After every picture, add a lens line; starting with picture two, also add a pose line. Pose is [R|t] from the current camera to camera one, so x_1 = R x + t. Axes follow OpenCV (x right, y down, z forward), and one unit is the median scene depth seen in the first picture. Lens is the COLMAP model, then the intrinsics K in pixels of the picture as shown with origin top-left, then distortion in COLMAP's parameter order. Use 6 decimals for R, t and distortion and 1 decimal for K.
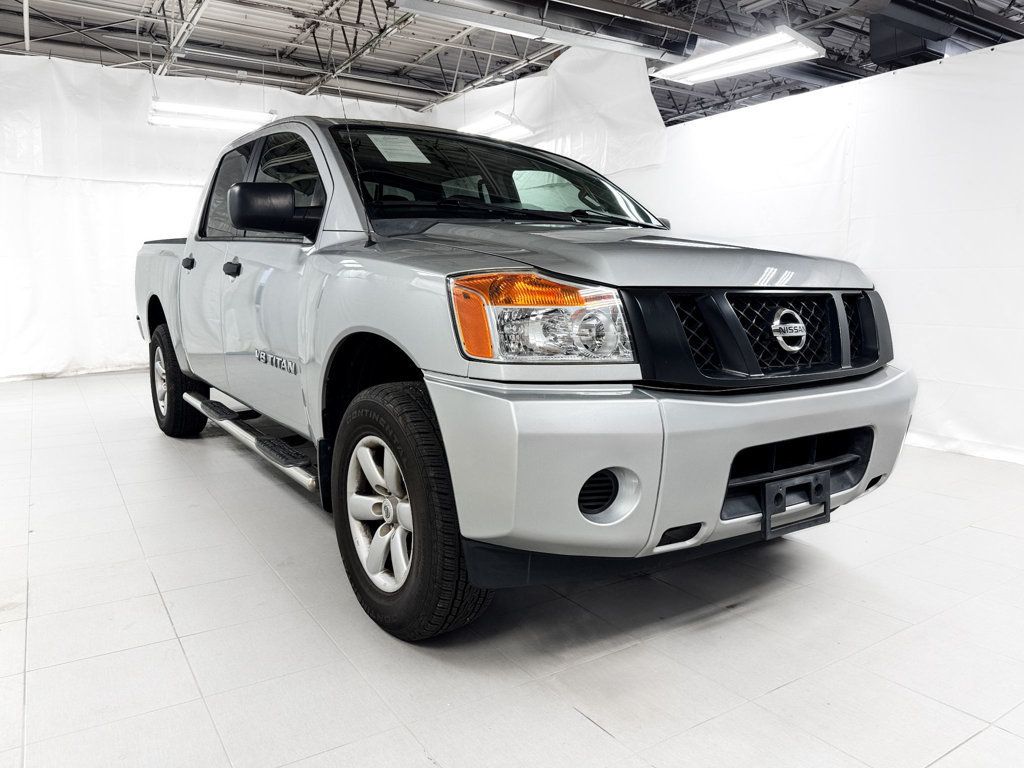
lens RADIAL K [[729.2, 0, 500.9], [0, 729.2, 389.2], [0, 0, 1]] dist [0.019339, -0.015742]
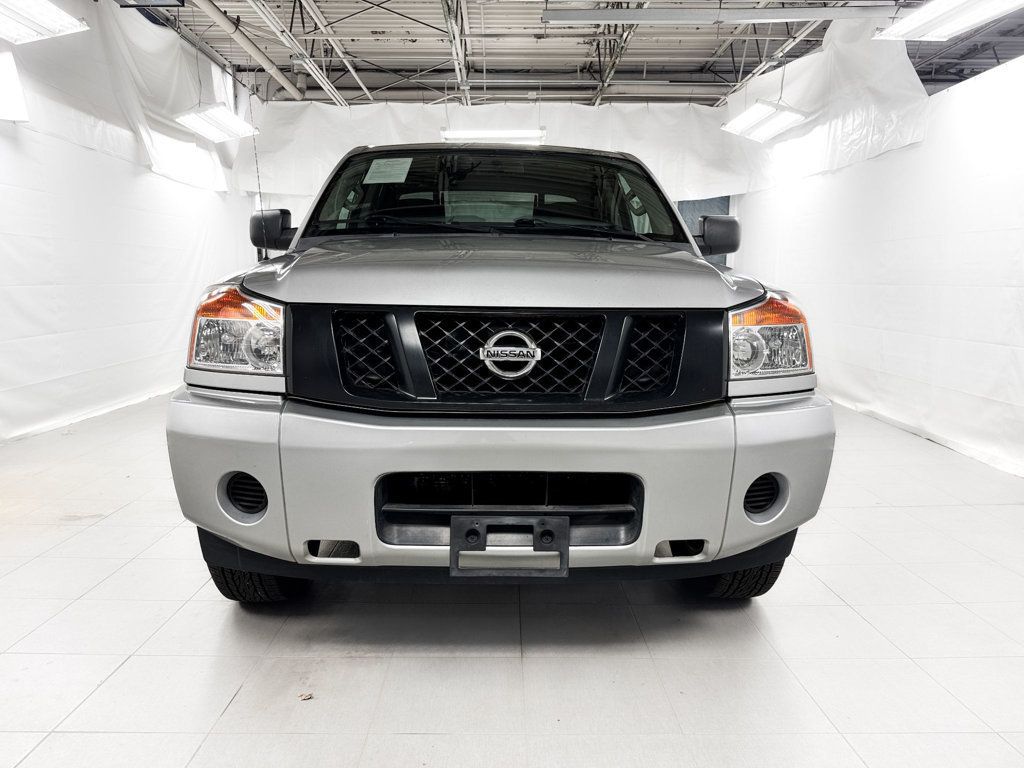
lens RADIAL K [[729.2, 0, 513.2], [0, 729.2, 383.4], [0, 0, 1]] dist [0.019339, -0.015742]
pose [[0.850767, 0.076299, -0.519976, 0.840731], [-0.078474, 0.996756, 0.017864, -0.058447], [0.519652, 0.025606, 0.853994, 0.222089]]
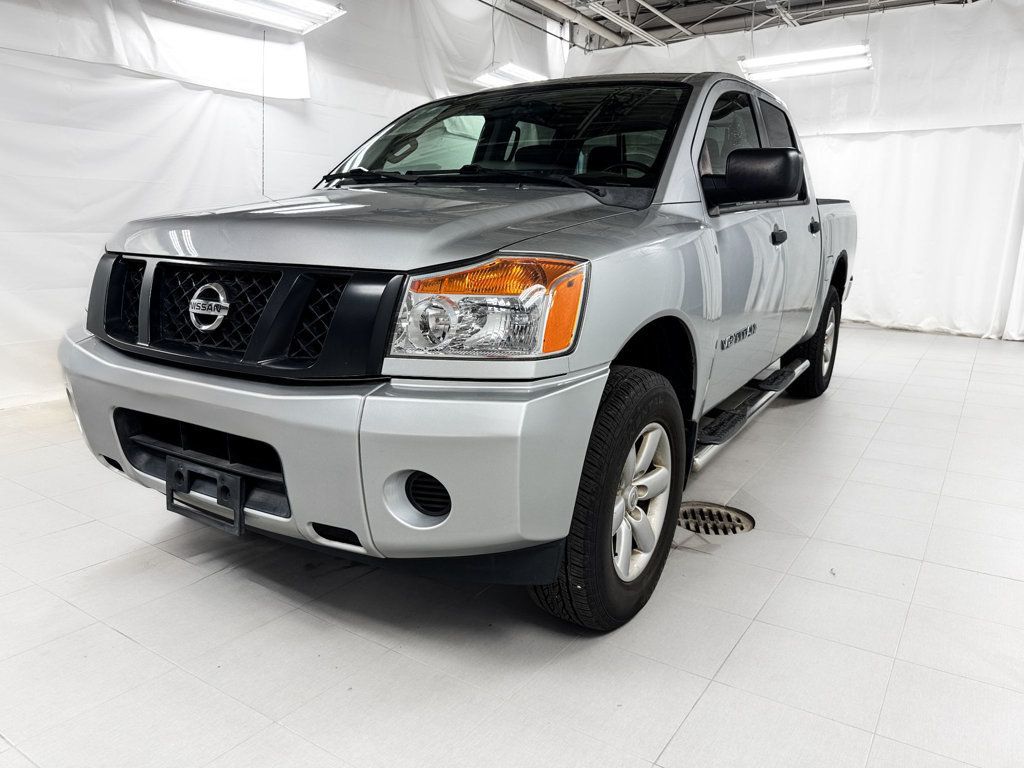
lens RADIAL K [[729.2, 0, 520.0], [0, 729.2, 378.8], [0, 0, 1]] dist [0.019339, -0.015742]
pose [[0.413282, 0.191092, -0.890327, 1.336656], [-0.138886, 0.979522, 0.145767, -0.173707], [0.899949, 0.063411, 0.431359, 0.928261]]
